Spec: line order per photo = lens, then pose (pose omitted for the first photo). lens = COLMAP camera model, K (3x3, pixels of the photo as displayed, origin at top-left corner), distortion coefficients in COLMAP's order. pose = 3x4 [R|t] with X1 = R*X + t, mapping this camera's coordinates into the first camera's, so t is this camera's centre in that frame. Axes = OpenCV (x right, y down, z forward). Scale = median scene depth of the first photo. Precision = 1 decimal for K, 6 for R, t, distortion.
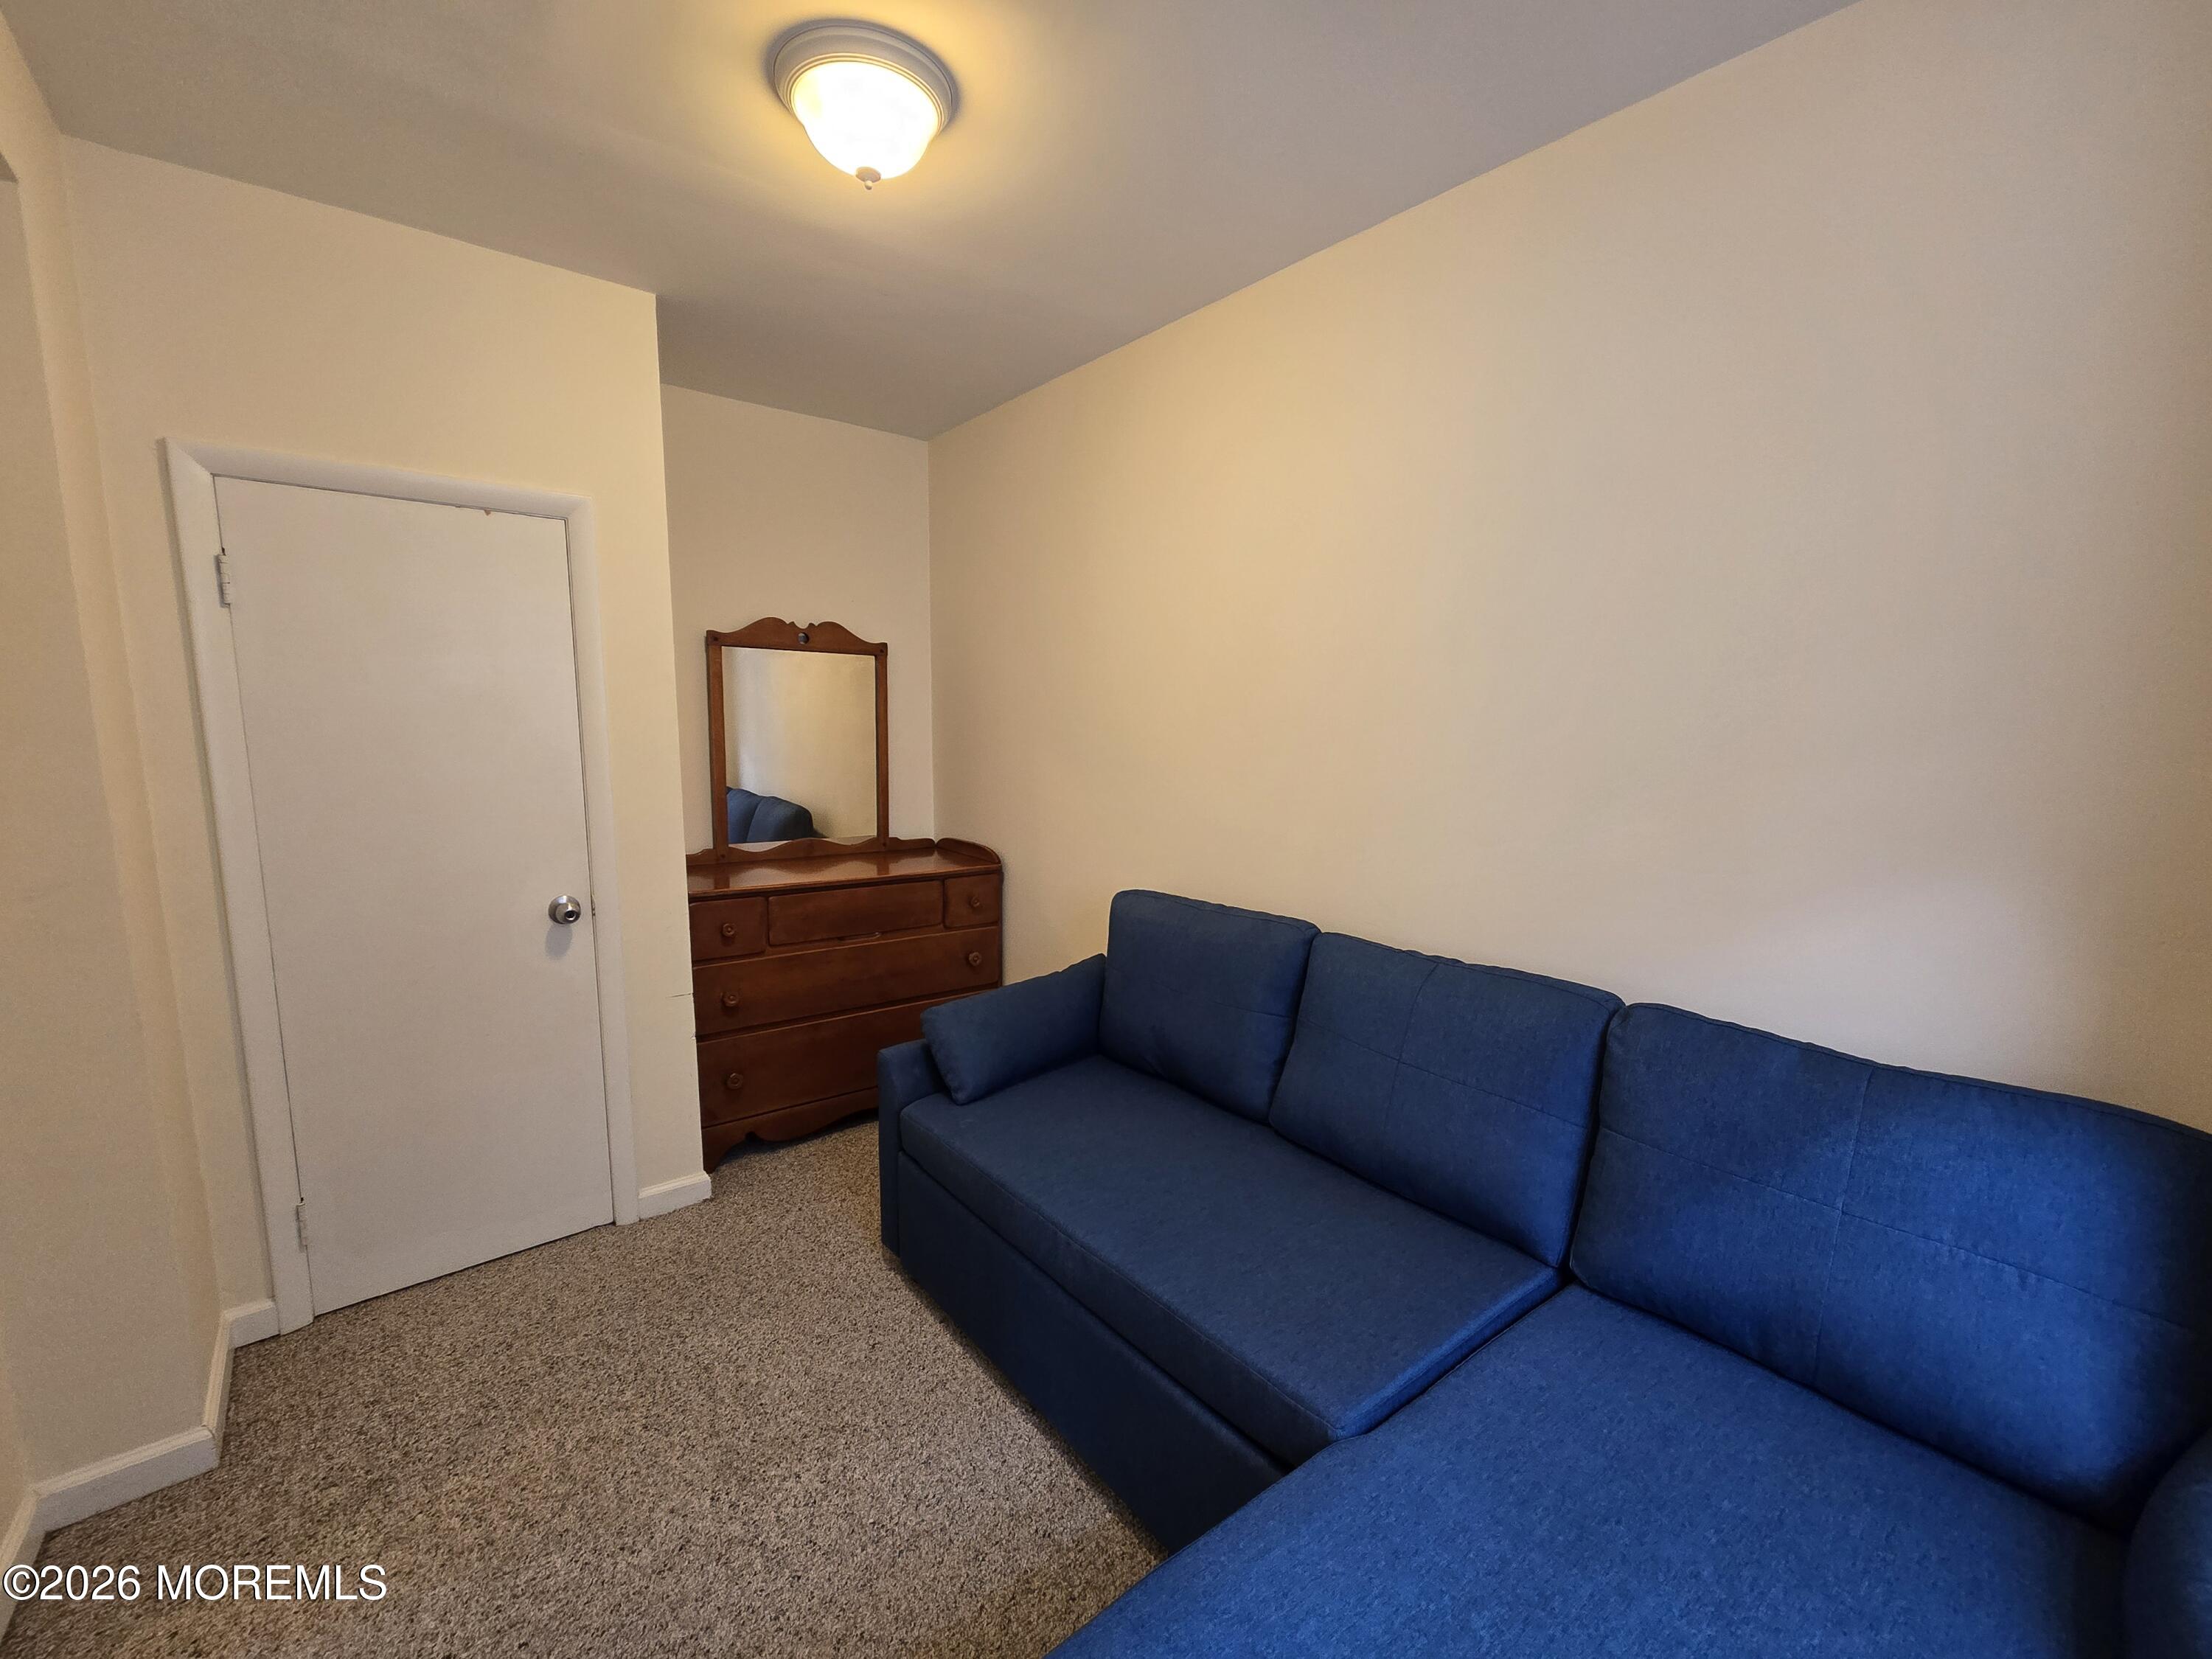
lens RADIAL K [[905.6, 0, 1099.7], [0, 905.6, 825.9], [0, 0, 1]] dist [0.000340, -0.001146]
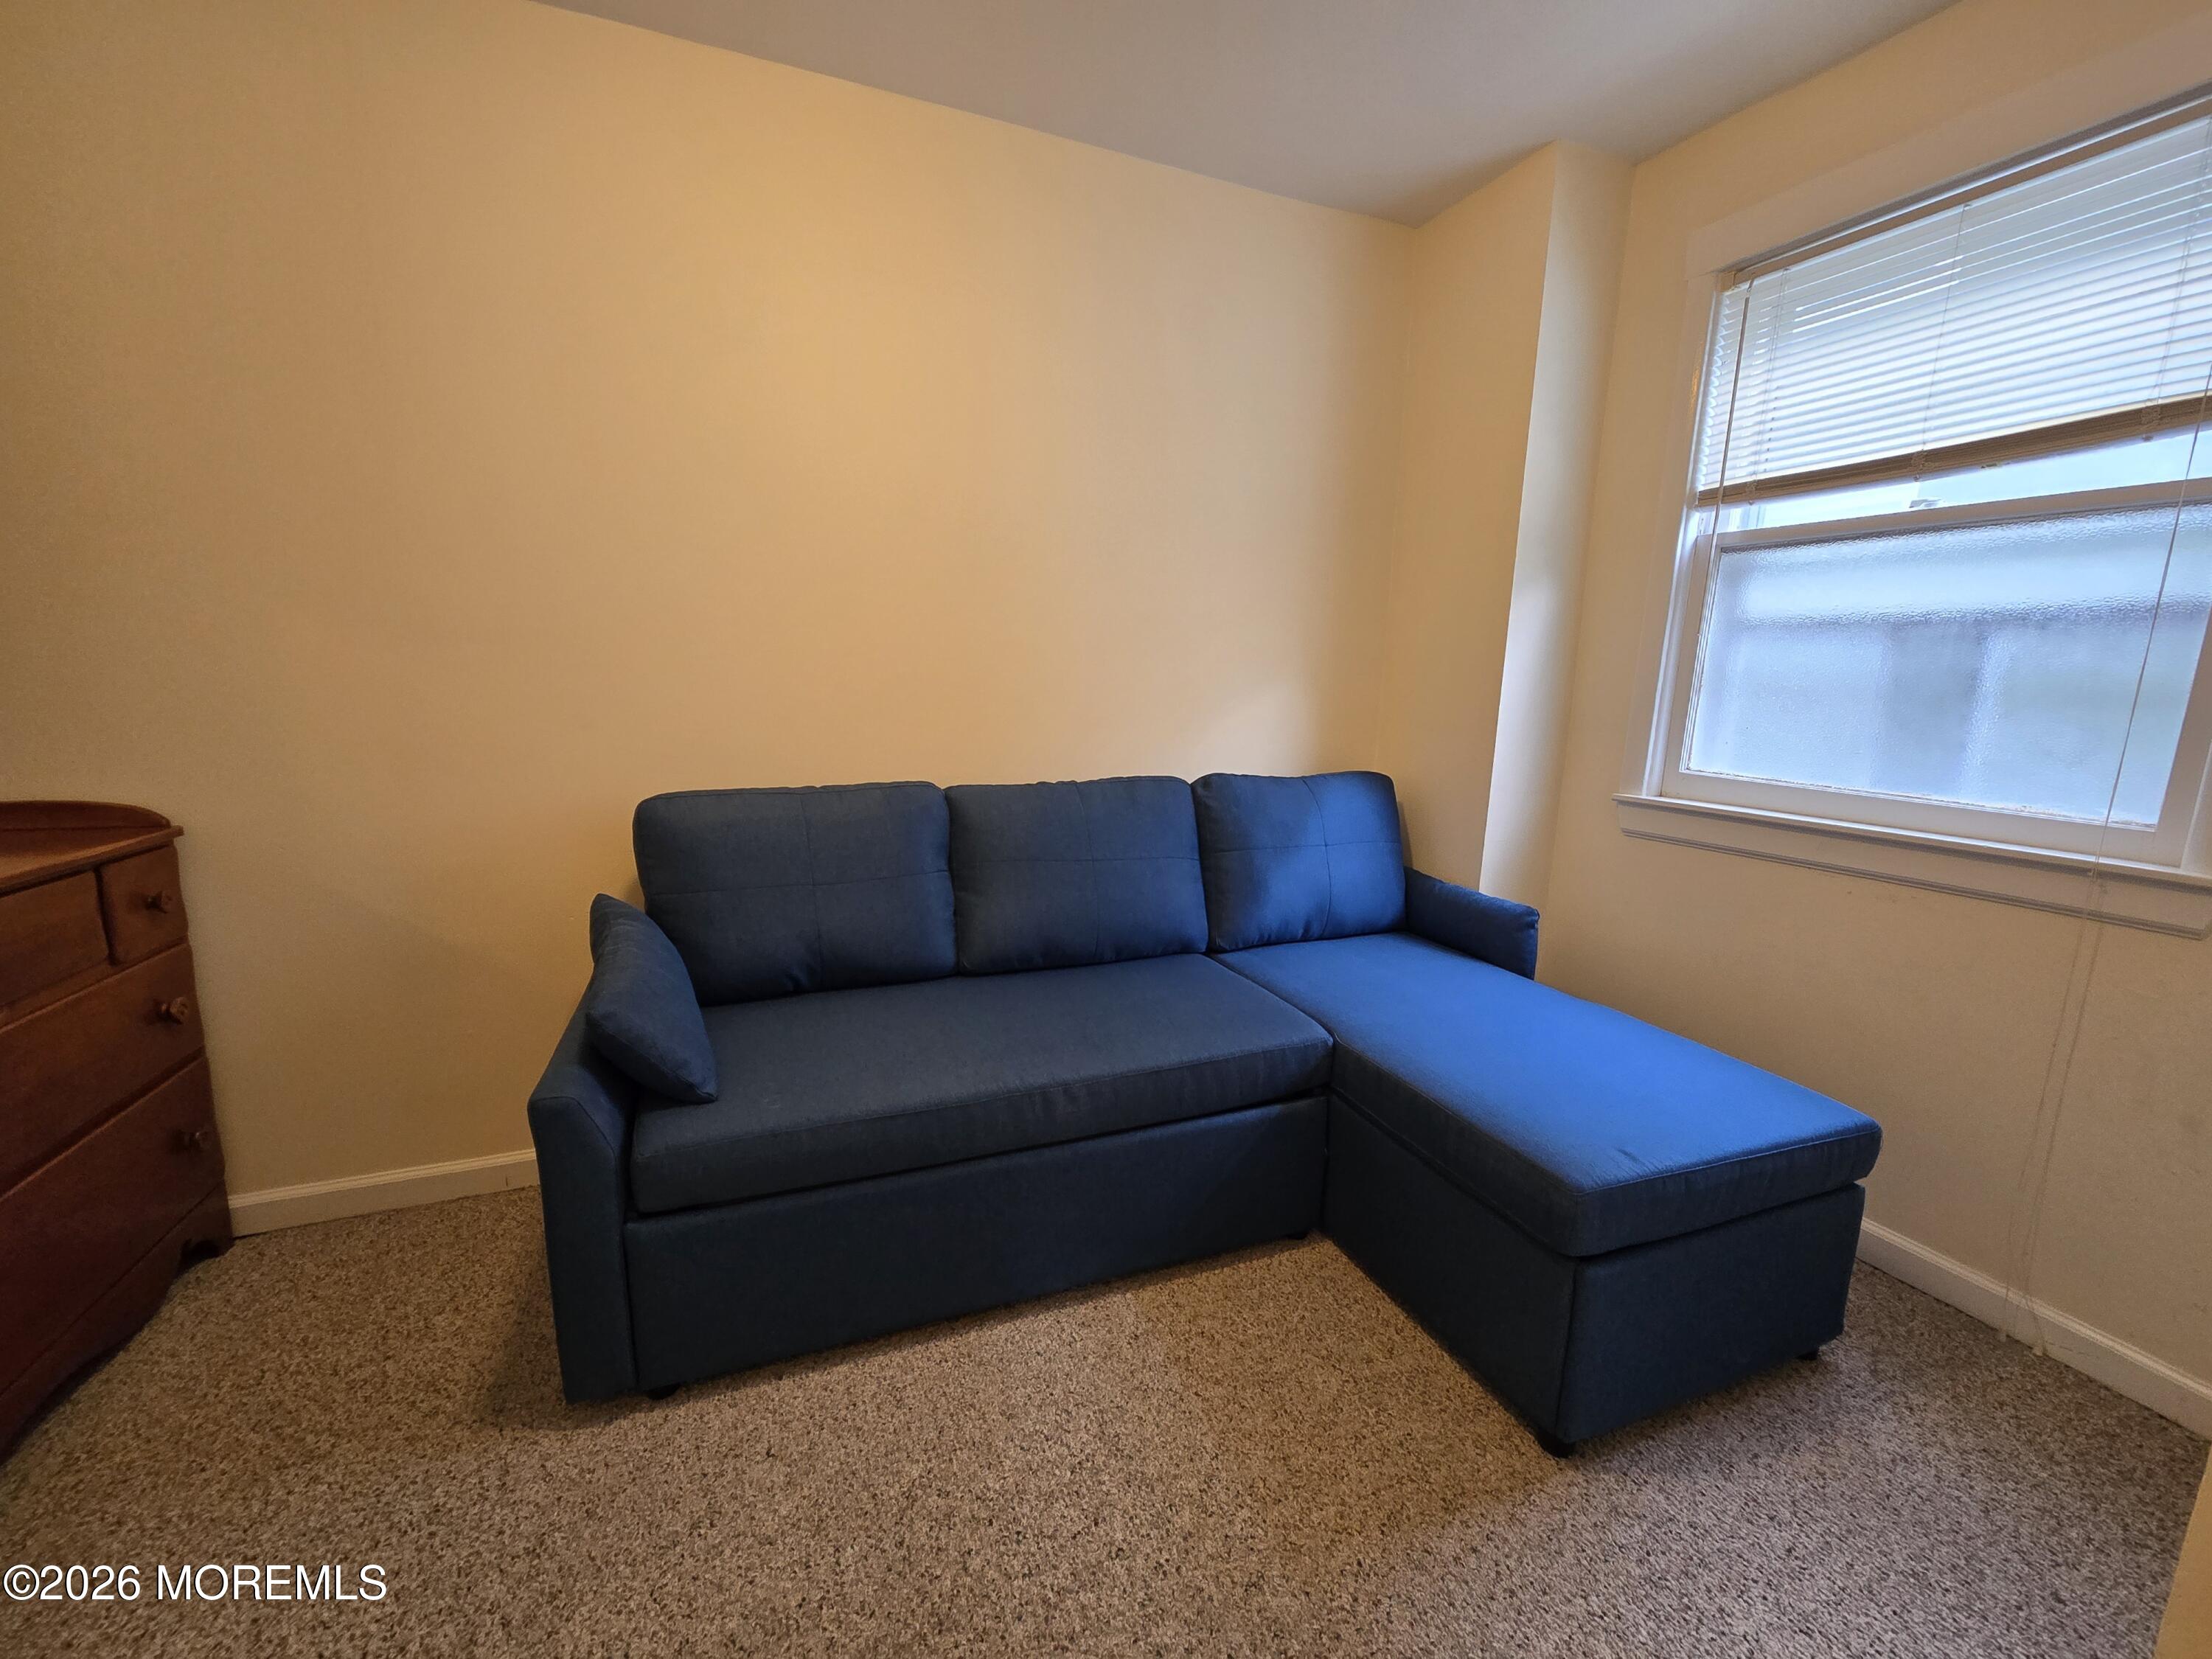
lens RADIAL K [[905.6, 0, 1097.7], [0, 905.6, 840.2], [0, 0, 1]] dist [0.000340, -0.001146]
pose [[0.284431, -0.170835, 0.943353, -0.859587], [0.097354, 0.984055, 0.148853, 0.043021], [-0.953741, 0.049501, 0.296527, 0.619296]]
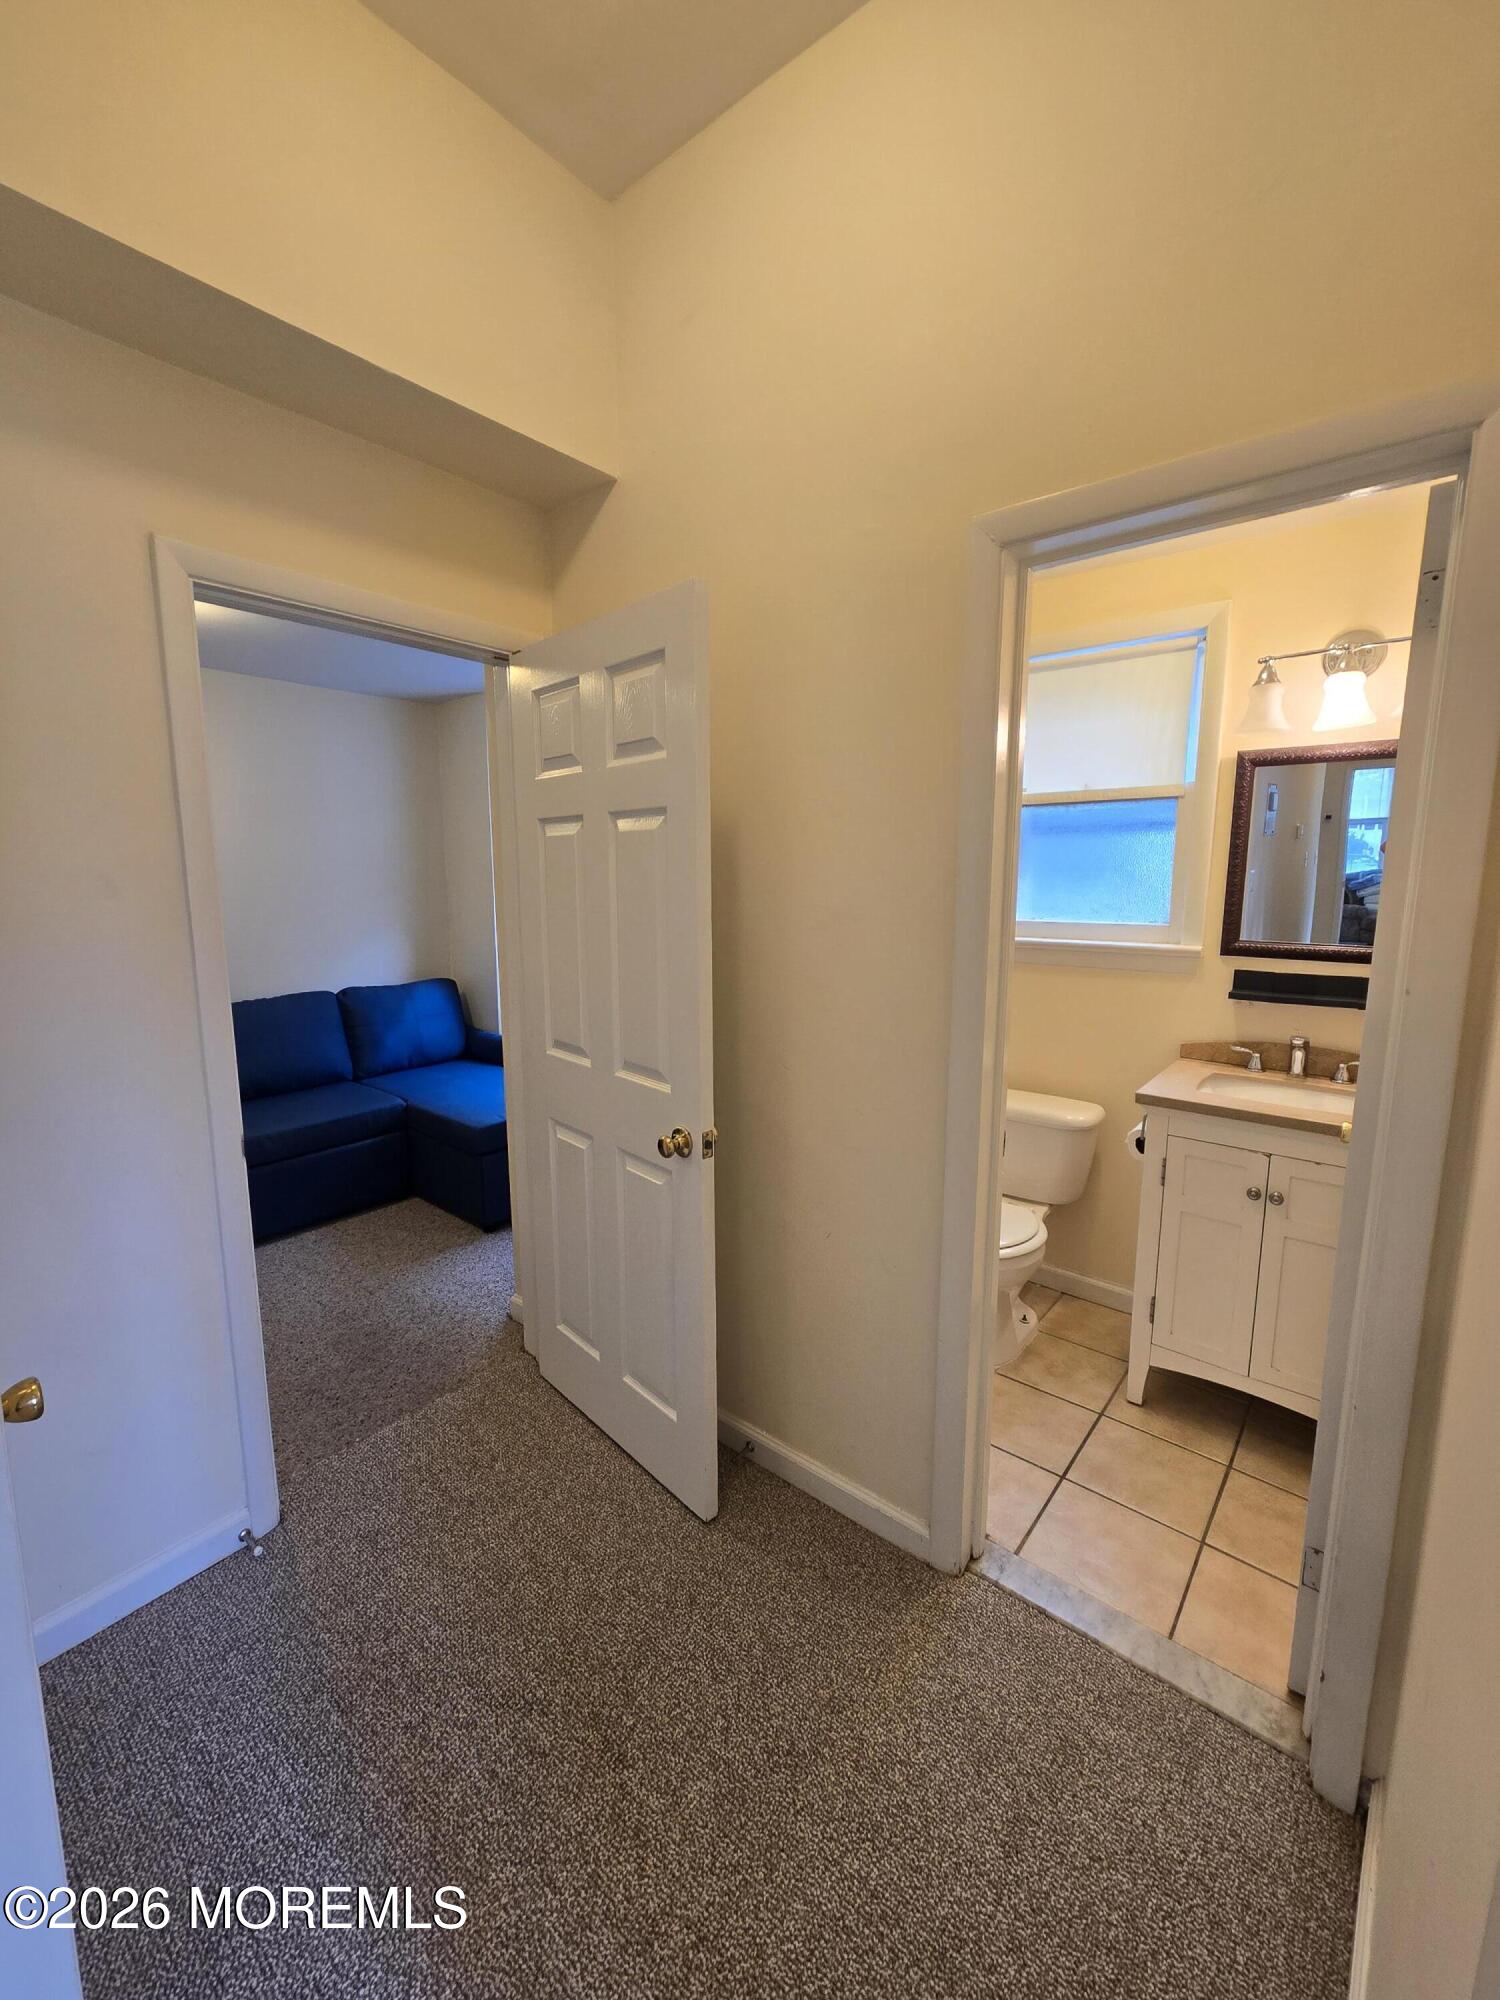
lens RADIAL K [[818.8, 0, 749.9], [0, 818.8, 998.6], [0, 0, 1]] dist [0.000340, -0.001146]
pose [[-0.189367, -0.150657, 0.970280, -2.035262], [0.121725, 0.976935, 0.175447, -0.079609], [-0.974332, 0.151331, -0.166661, 0.121357]]
